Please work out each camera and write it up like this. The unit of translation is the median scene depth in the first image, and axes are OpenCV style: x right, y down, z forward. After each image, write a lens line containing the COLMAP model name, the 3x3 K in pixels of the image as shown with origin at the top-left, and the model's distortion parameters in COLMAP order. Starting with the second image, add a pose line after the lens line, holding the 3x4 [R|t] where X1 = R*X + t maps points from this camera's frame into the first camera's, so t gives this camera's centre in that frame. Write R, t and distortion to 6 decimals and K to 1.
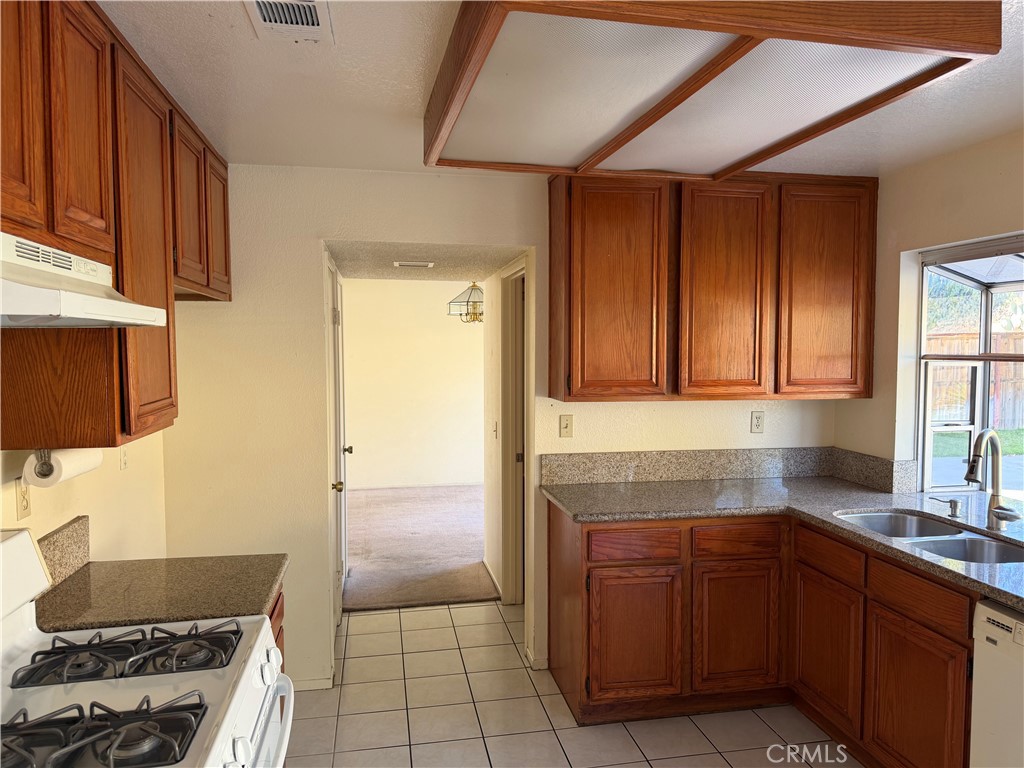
lens RADIAL K [[720.1, 0, 517.7], [0, 720.1, 384.2], [0, 0, 1]] dist [0.085882, -0.119407]
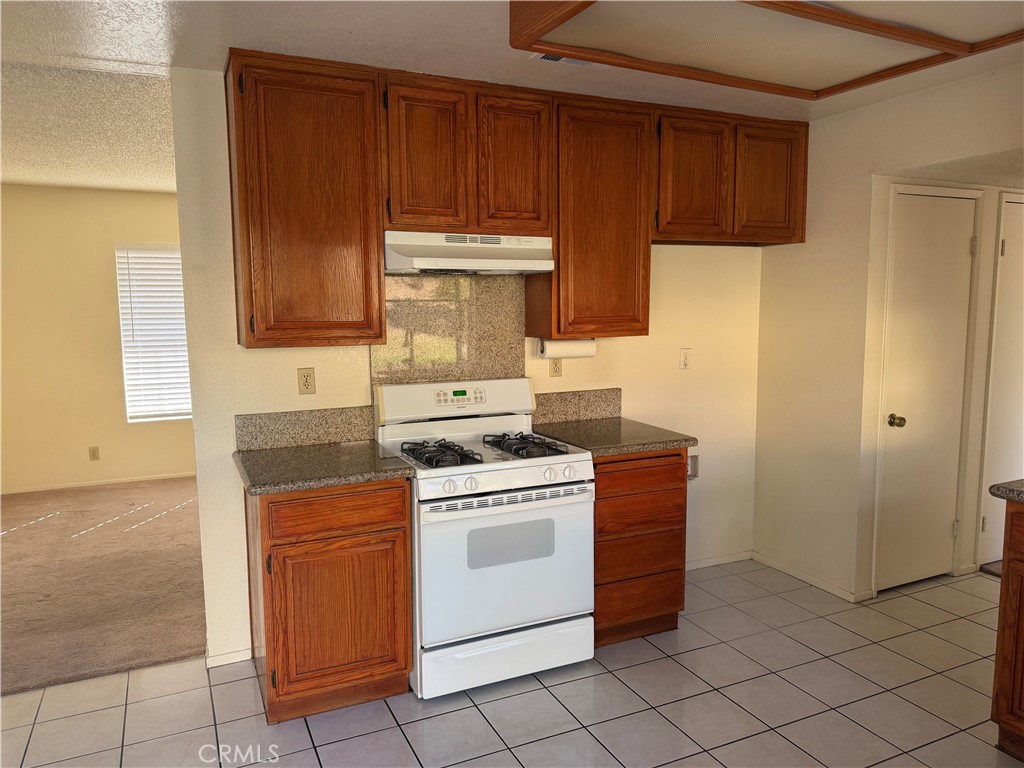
lens RADIAL K [[720.1, 0, 517.7], [0, 720.1, 384.2], [0, 0, 1]] dist [0.085882, -0.119407]
pose [[0.251098, 0.106791, -0.962053, 0.686374], [-0.039958, 0.994192, 0.099929, 0.013636], [0.967137, 0.013349, 0.253906, 0.281643]]
